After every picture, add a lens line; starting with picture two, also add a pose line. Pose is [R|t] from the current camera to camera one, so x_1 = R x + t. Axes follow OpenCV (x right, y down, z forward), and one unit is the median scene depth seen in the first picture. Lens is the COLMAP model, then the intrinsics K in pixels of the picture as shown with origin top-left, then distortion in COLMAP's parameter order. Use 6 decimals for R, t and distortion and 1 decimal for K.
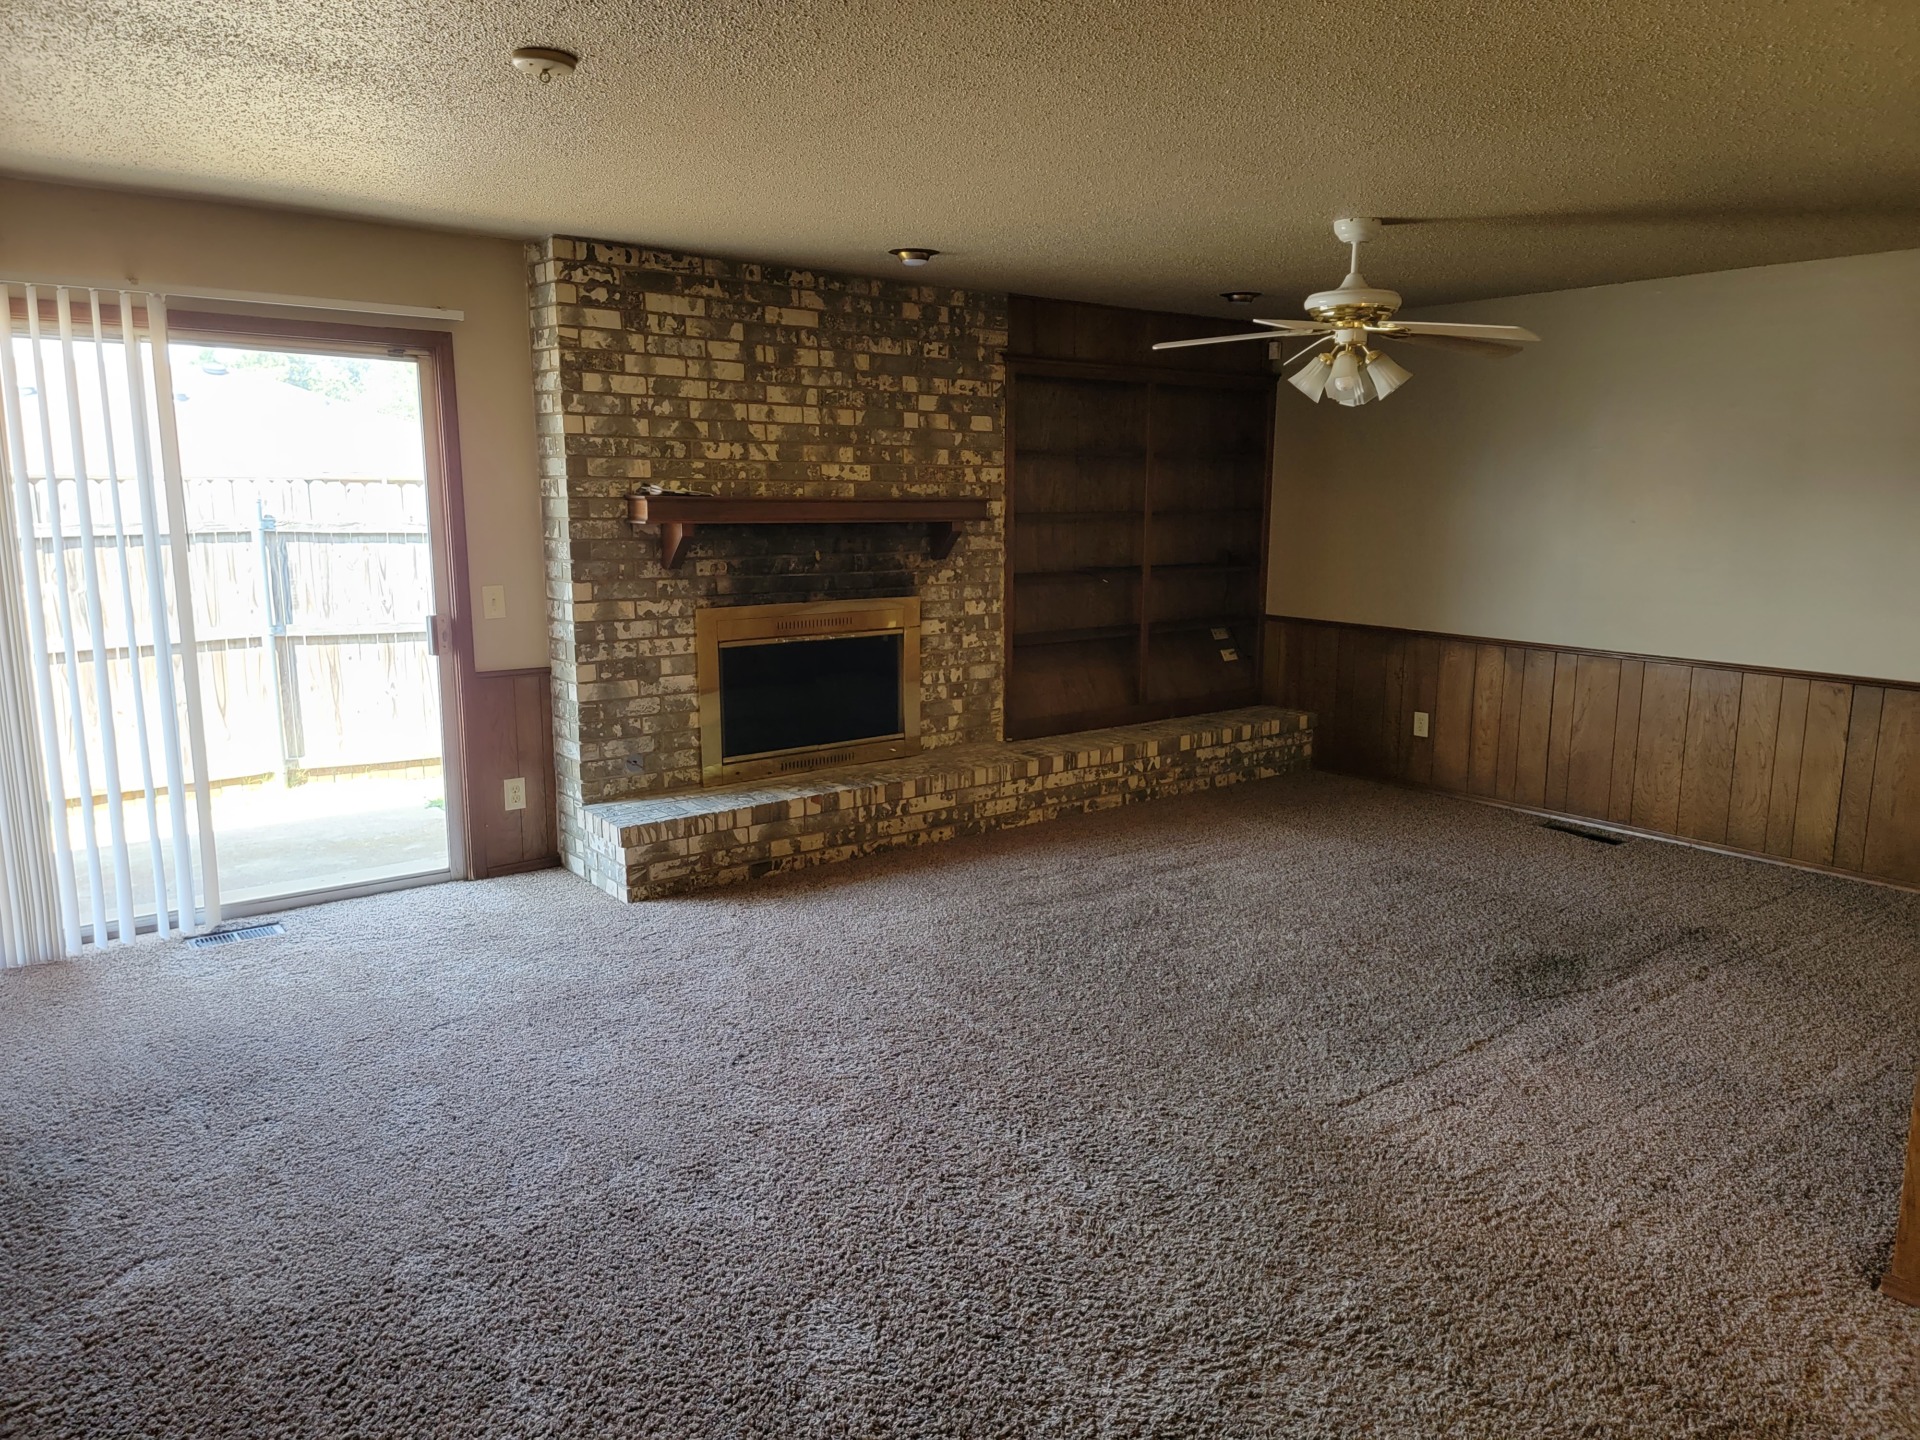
lens RADIAL K [[1334.7, 0, 957.4], [0, 1334.7, 735.1], [0, 0, 1]] dist [0.011193, -0.004245]
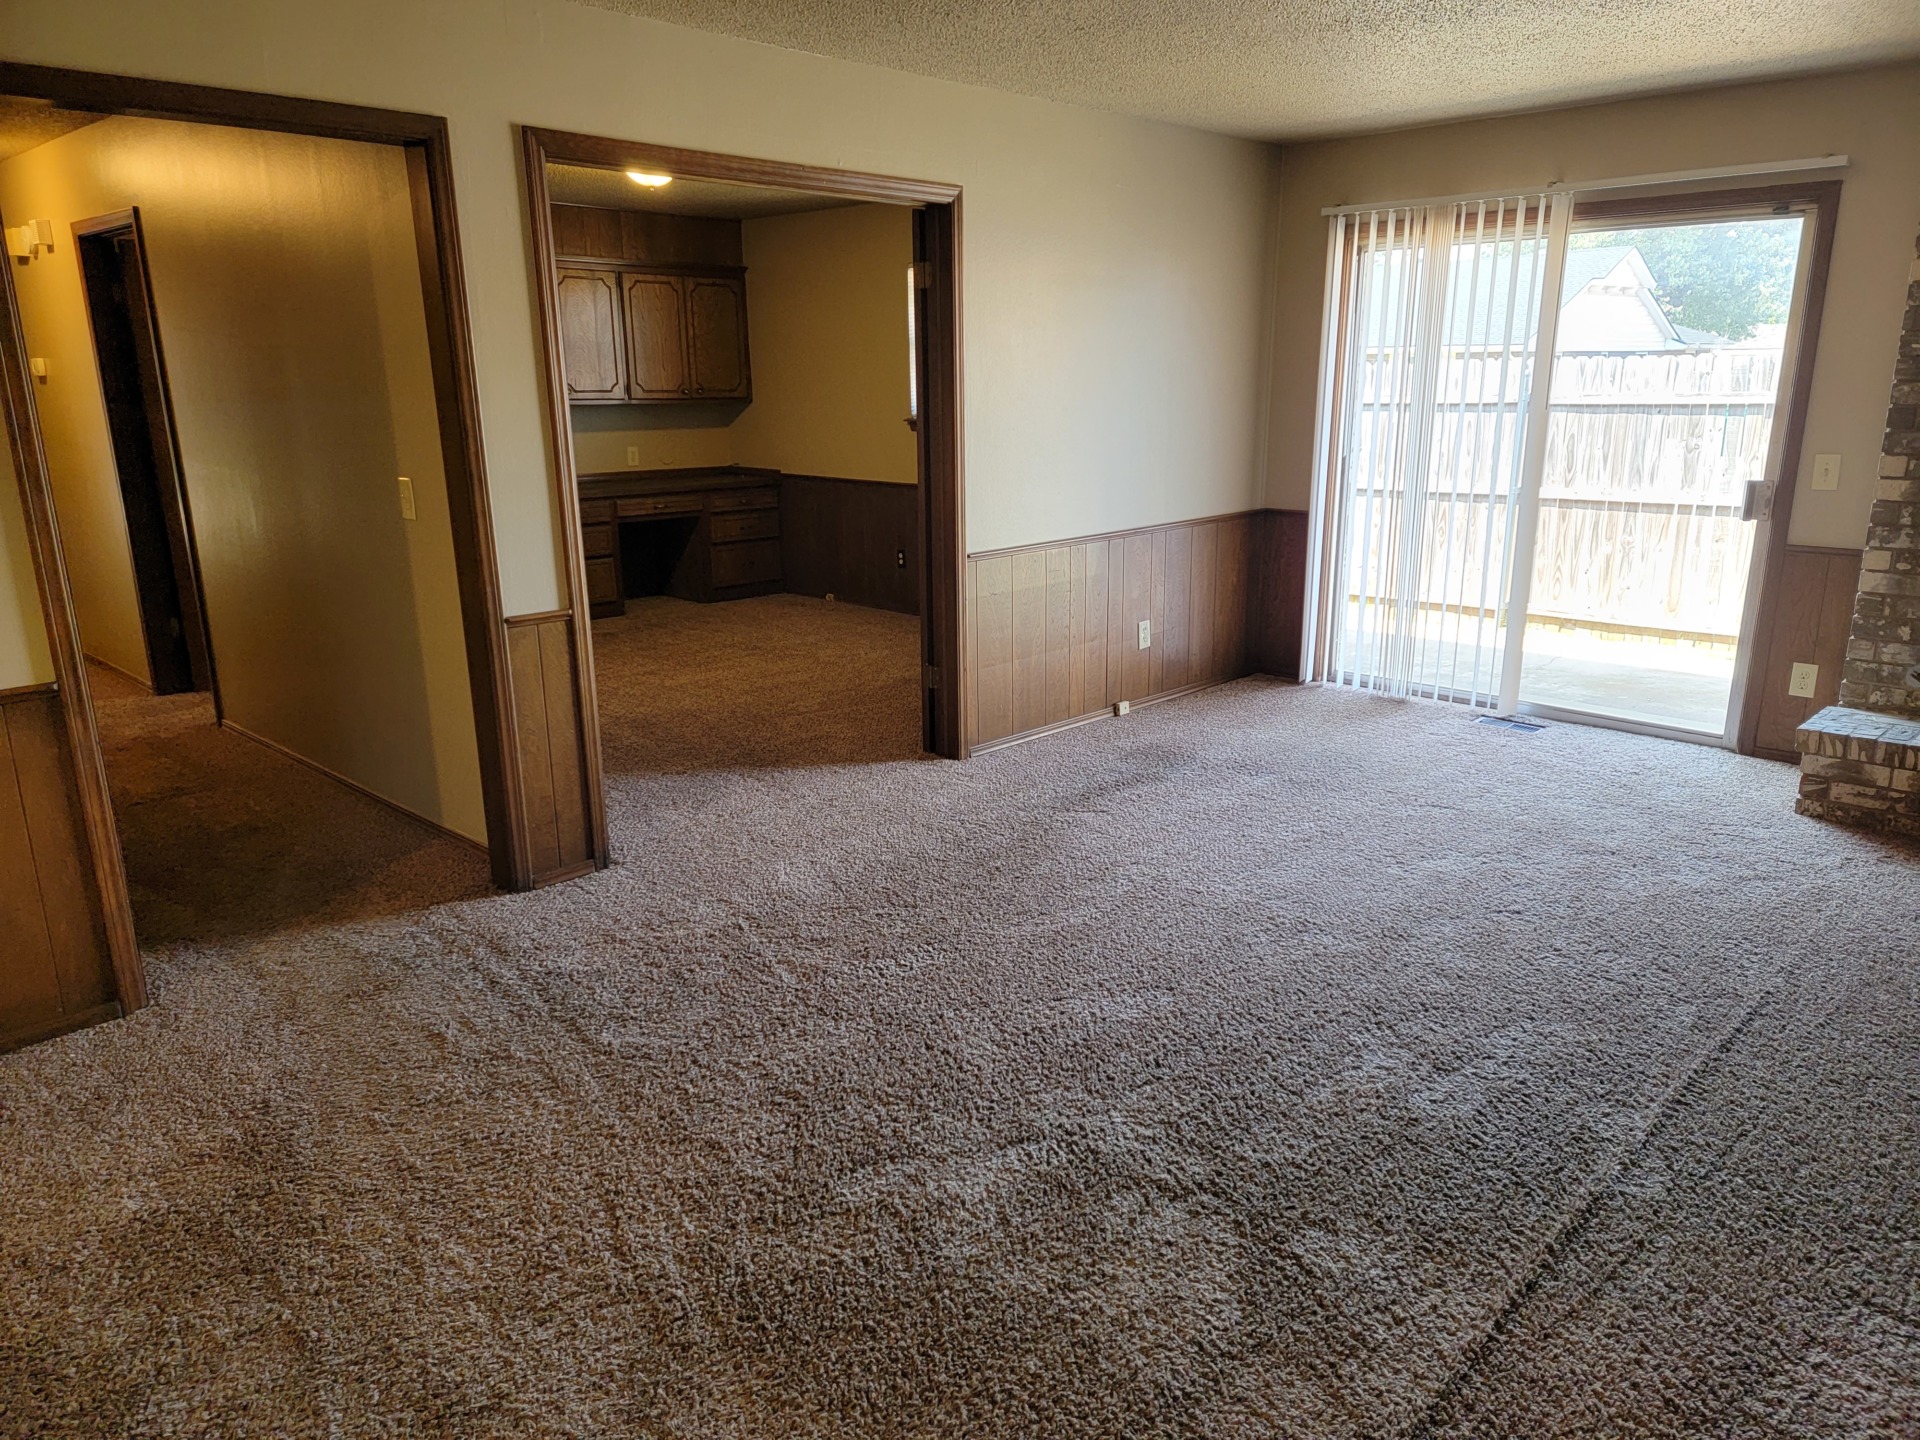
lens RADIAL K [[1334.7, 0, 955.2], [0, 1334.7, 716.7], [0, 0, 1]] dist [0.011193, -0.004245]
pose [[0.099358, 0.243982, -0.964677, 0.552558], [-0.170260, 0.959345, 0.225097, -0.043968], [0.980377, 0.141881, 0.136858, 0.307853]]
